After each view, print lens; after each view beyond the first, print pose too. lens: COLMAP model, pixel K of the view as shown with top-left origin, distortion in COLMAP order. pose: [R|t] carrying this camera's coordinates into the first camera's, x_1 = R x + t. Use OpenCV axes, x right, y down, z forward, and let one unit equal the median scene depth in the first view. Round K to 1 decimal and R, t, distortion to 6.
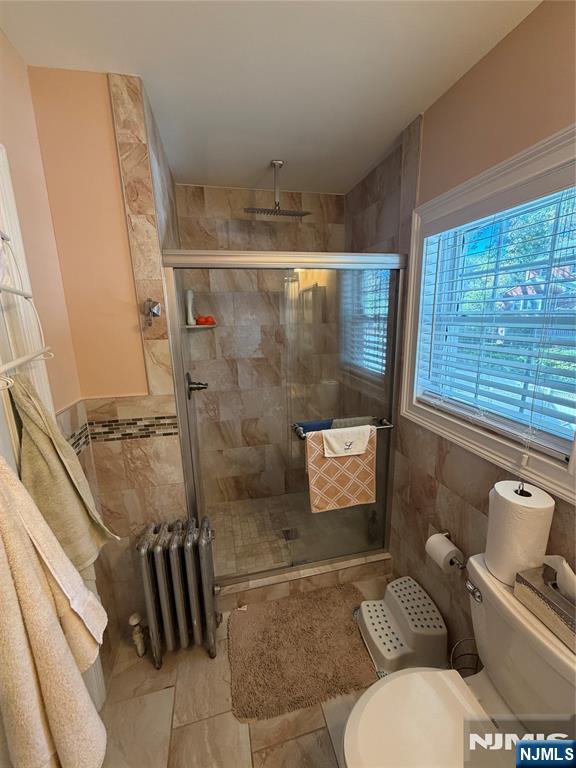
lens RADIAL K [[308.4, 0, 289.4], [0, 308.4, 382.8], [0, 0, 1]] dist [-0.001014, 0.000210]
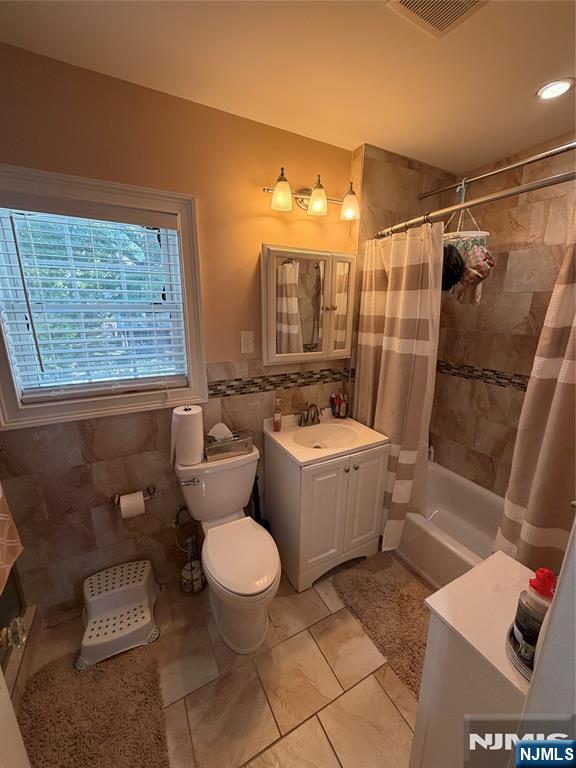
lens RADIAL K [[308.4, 0, 289.2], [0, 308.4, 383.0], [0, 0, 1]] dist [-0.001014, 0.000210]
pose [[-0.259186, -0.225109, 0.939228, -0.611175], [0.201631, 0.938420, 0.280557, -0.090926], [-0.944546, 0.262094, -0.197836, 0.505304]]
